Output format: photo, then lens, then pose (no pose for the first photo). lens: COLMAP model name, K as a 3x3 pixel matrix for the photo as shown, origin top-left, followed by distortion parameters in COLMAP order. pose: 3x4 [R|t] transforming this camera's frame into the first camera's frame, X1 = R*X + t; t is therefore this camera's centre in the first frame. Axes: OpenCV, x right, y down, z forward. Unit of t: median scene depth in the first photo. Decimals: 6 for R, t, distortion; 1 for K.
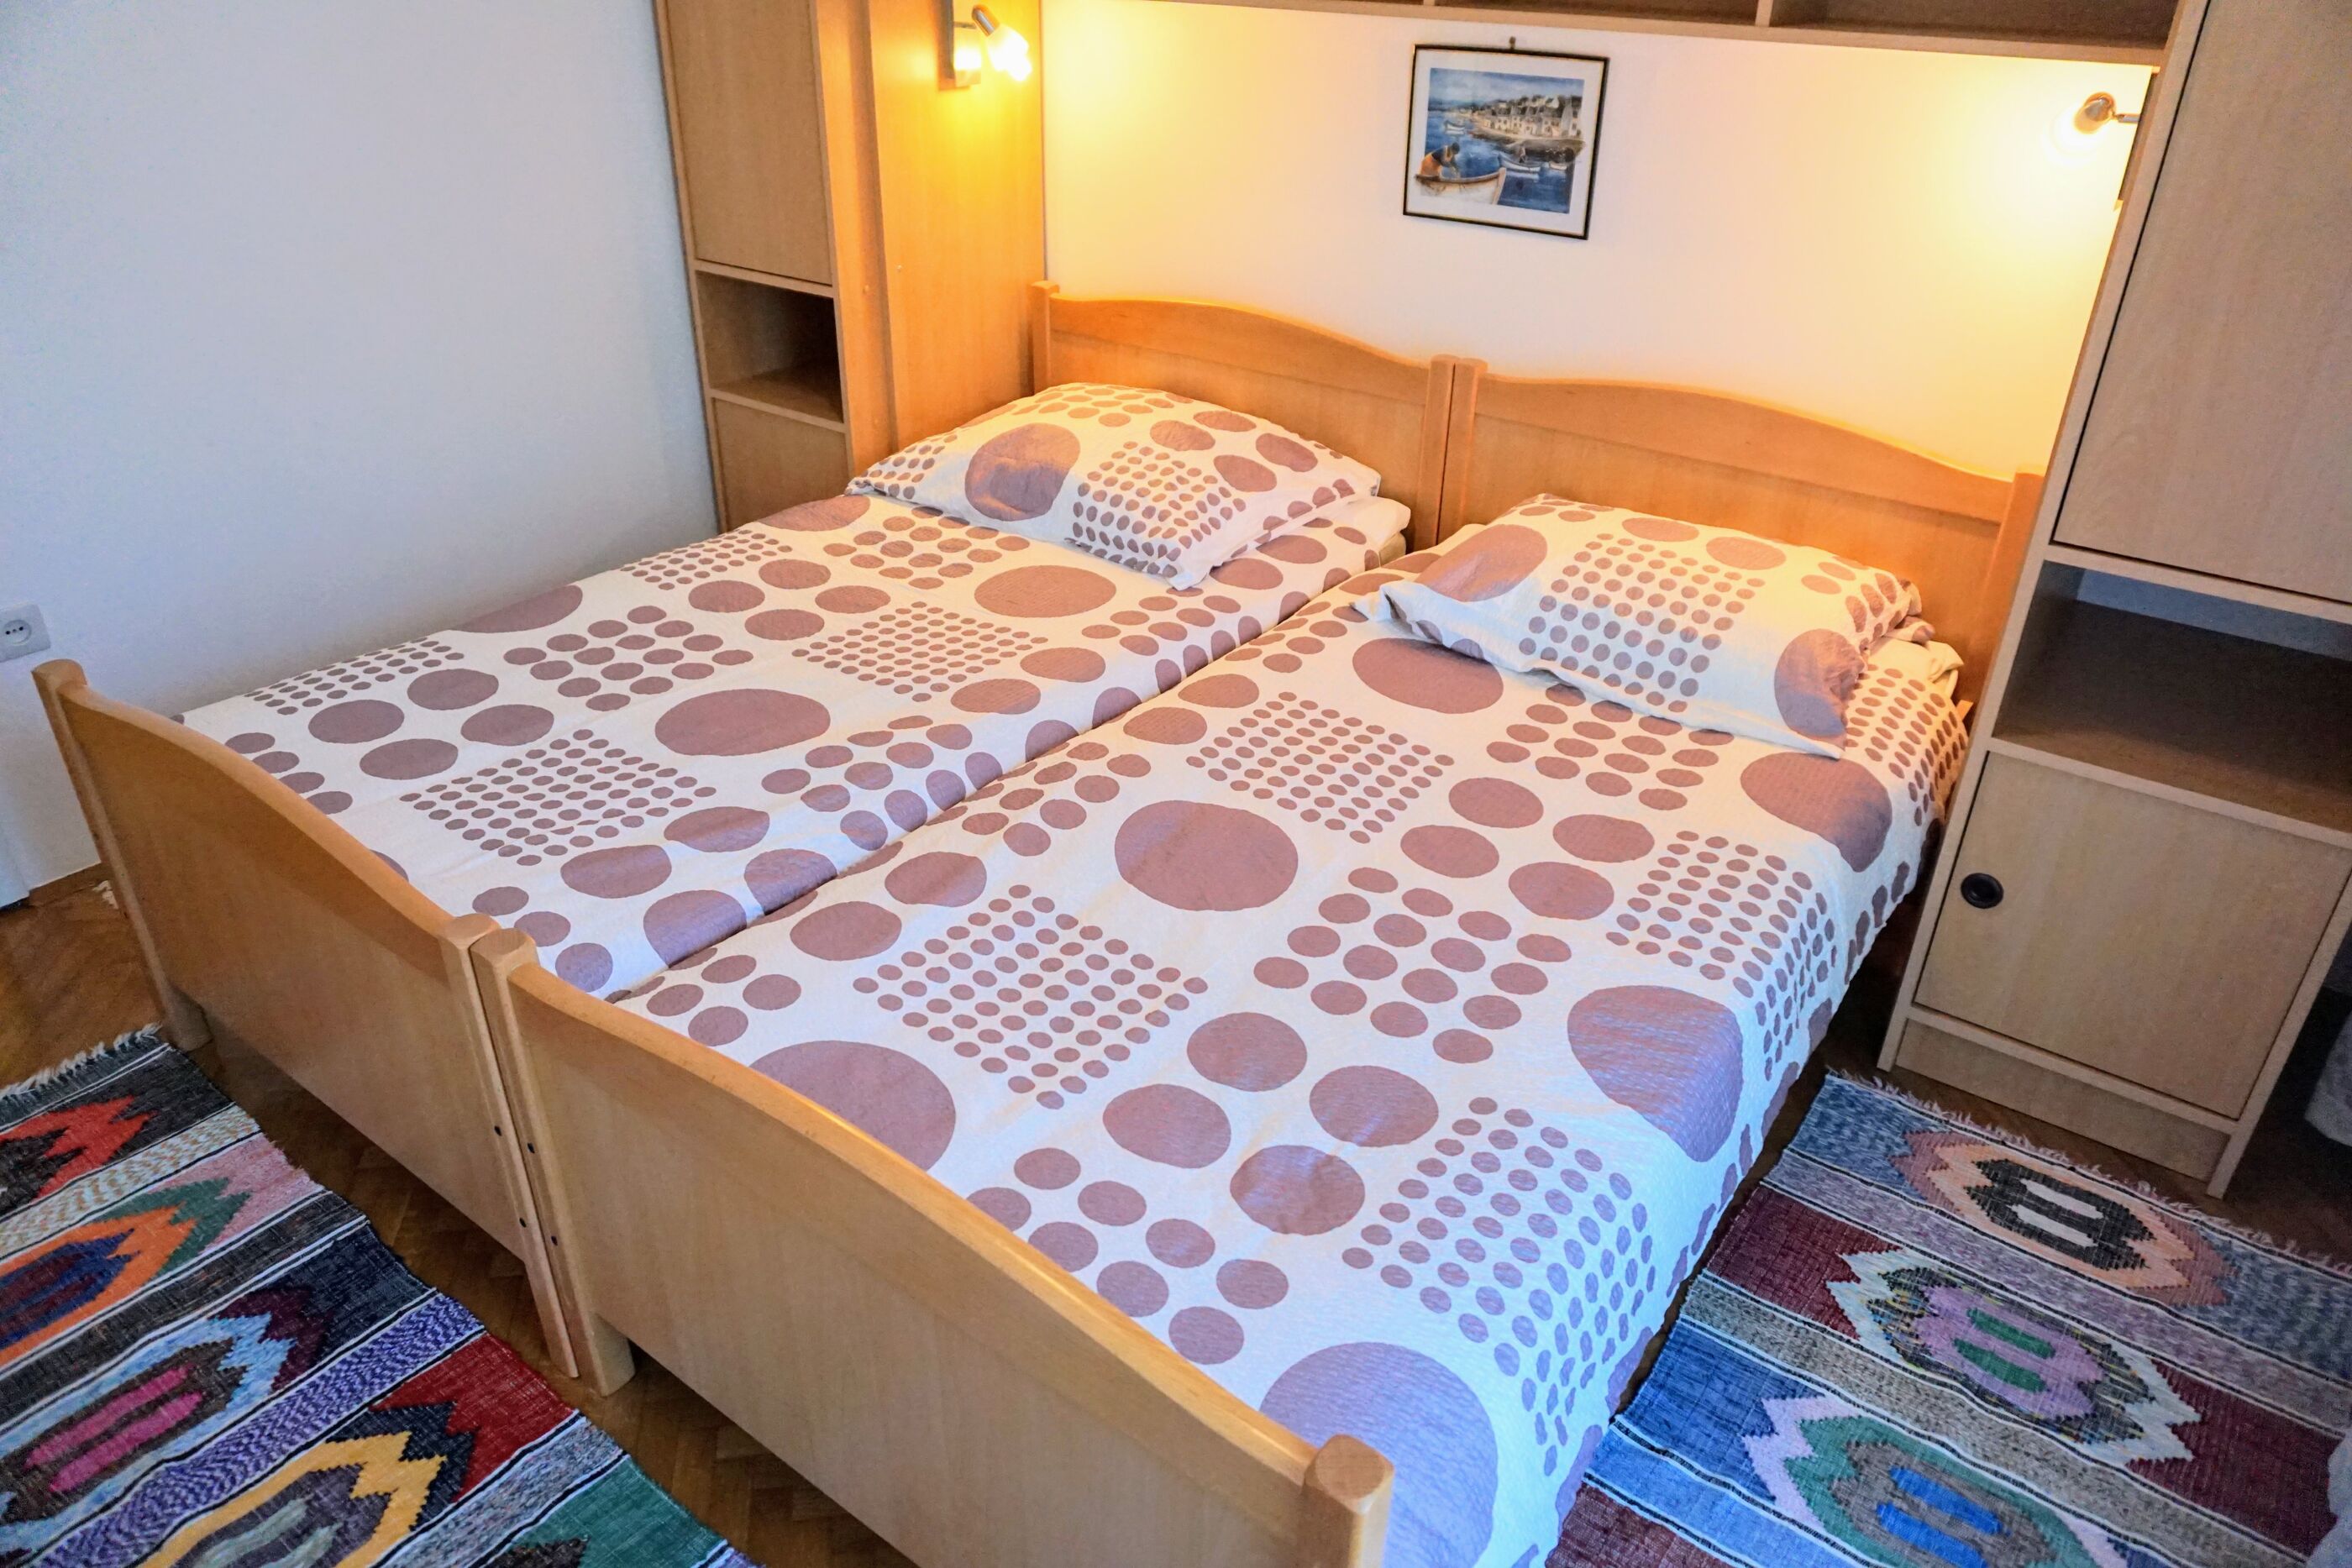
lens RADIAL K [[1593.2, 0, 1176.0], [0, 1593.2, 784.0], [0, 0, 1]] dist [-0.032394, 0.023381]
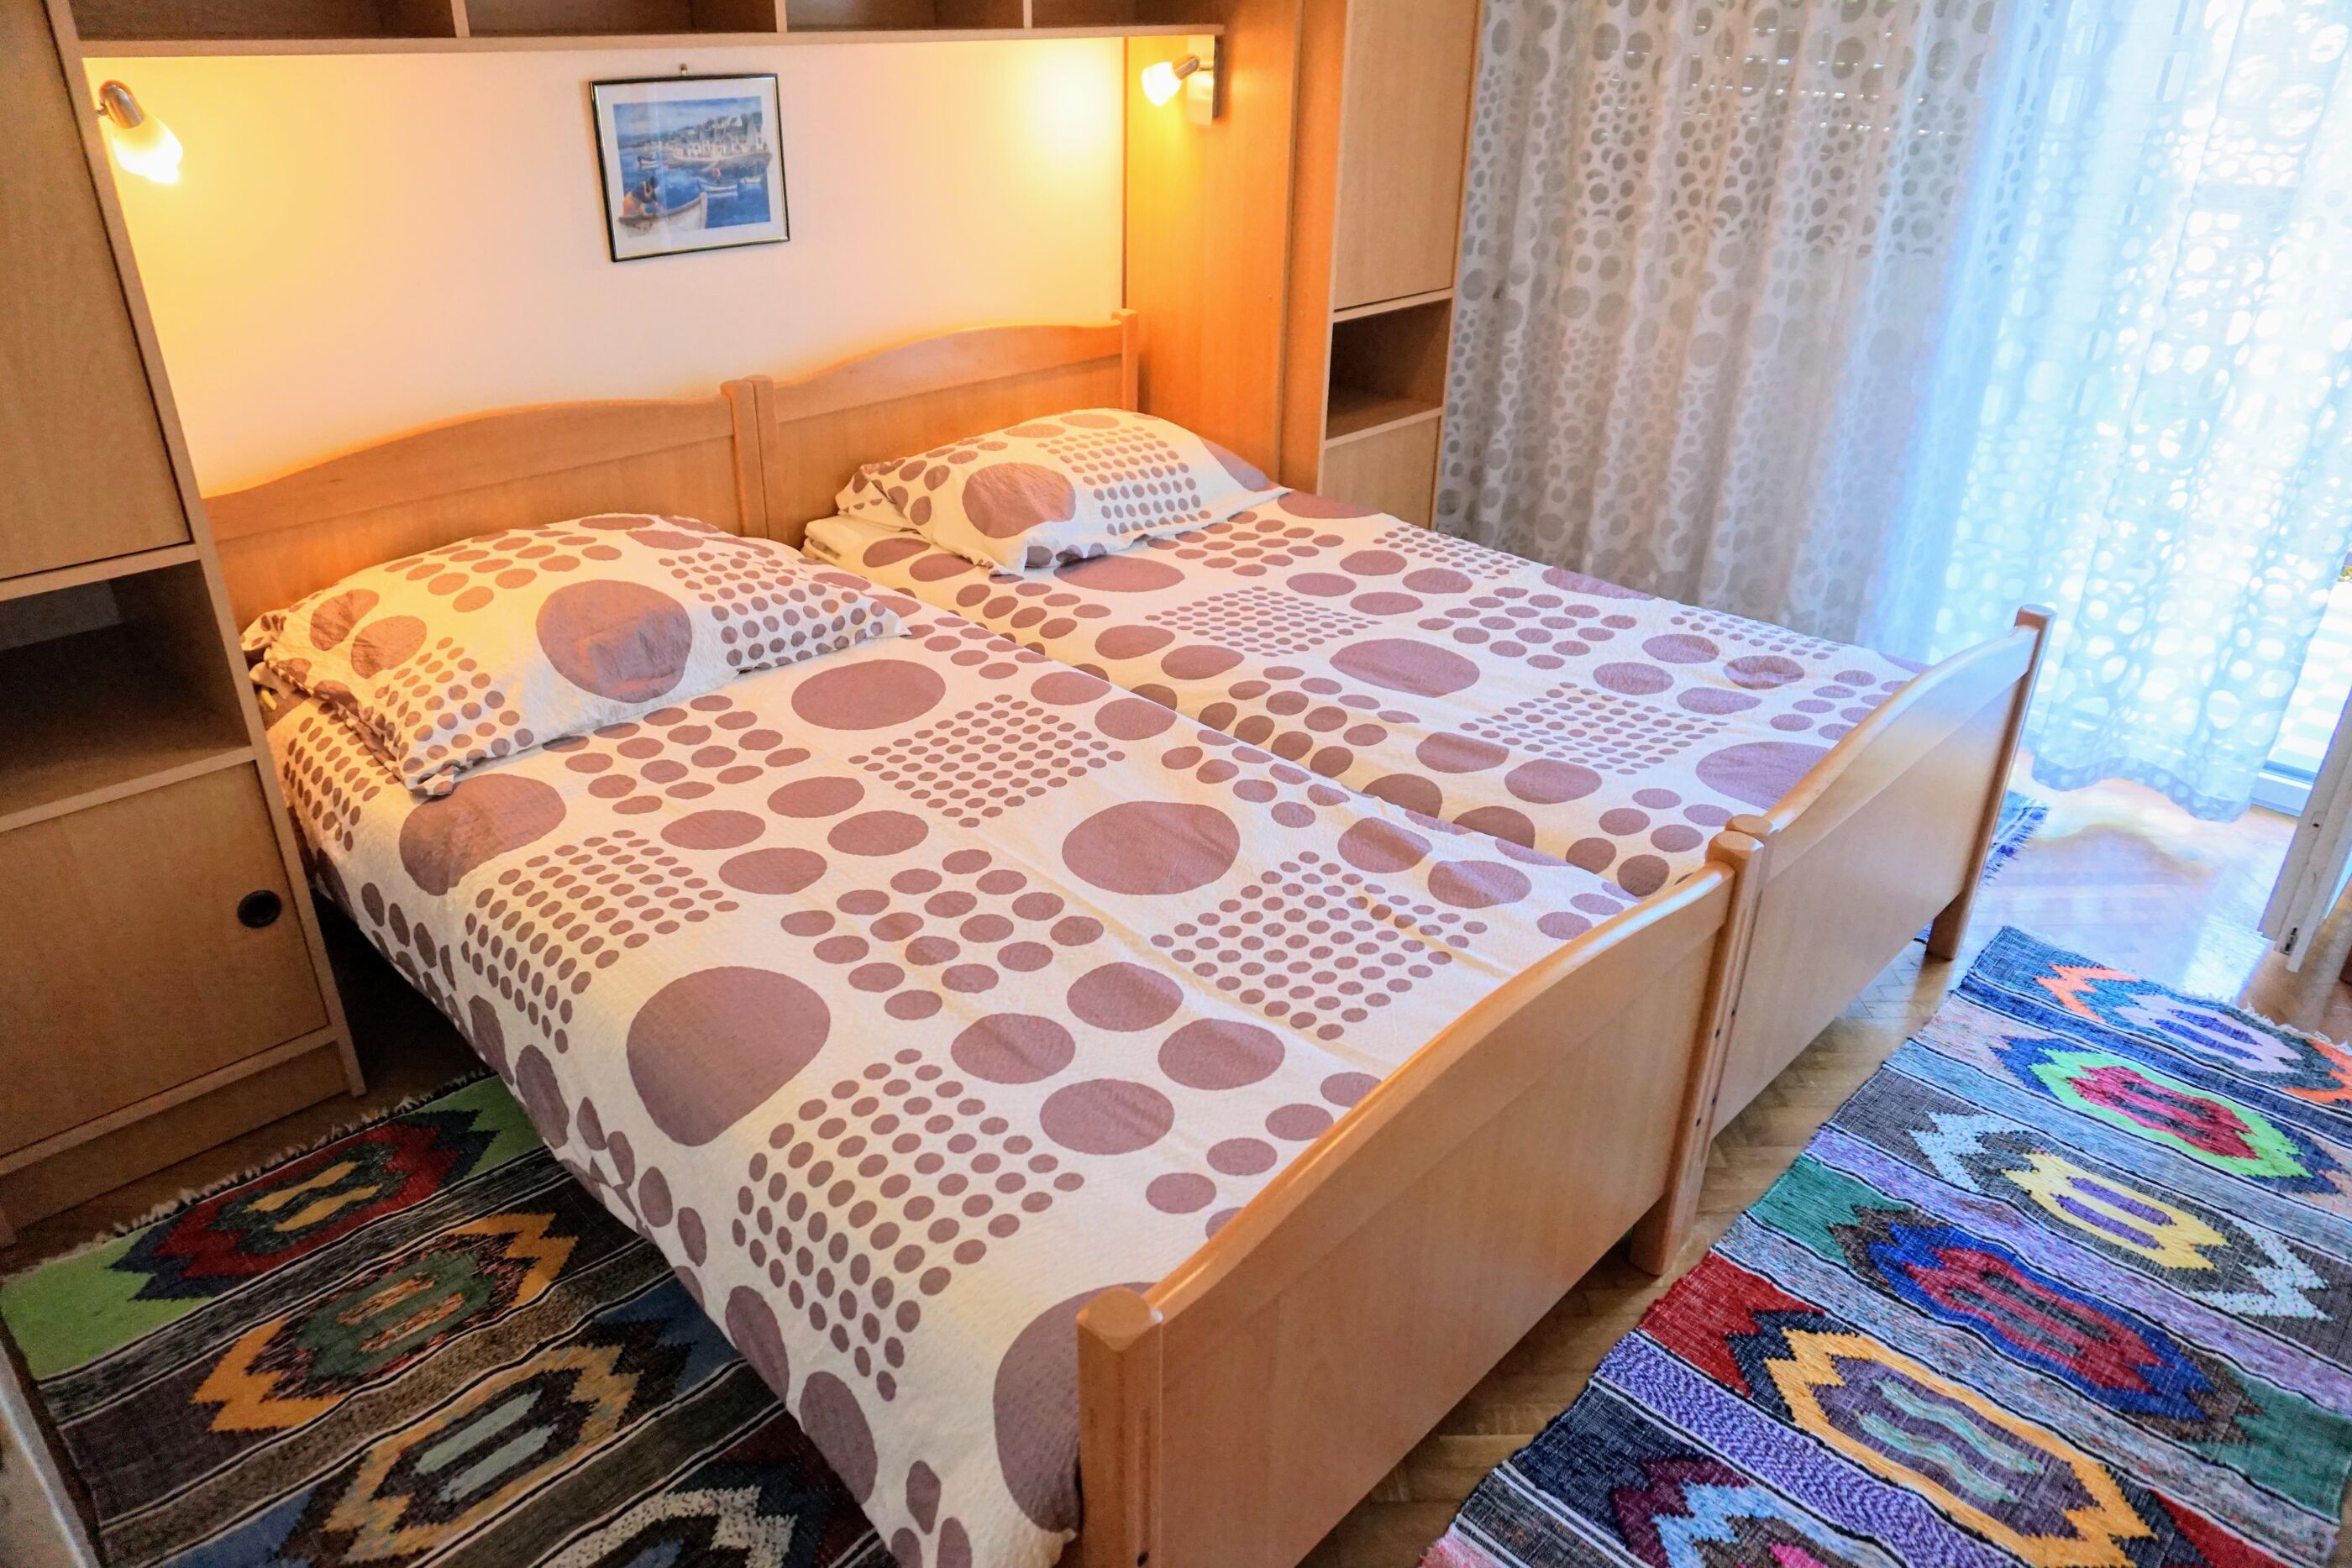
lens RADIAL K [[1542.4, 0, 1173.2], [0, 1542.4, 797.9], [0, 0, 1]] dist [-0.012974, 0.003604]
pose [[0.119576, -0.473658, 0.872553, -0.931597], [0.477021, 0.798180, 0.367913, -0.342340], [-0.870719, 0.372233, 0.321388, 0.647297]]
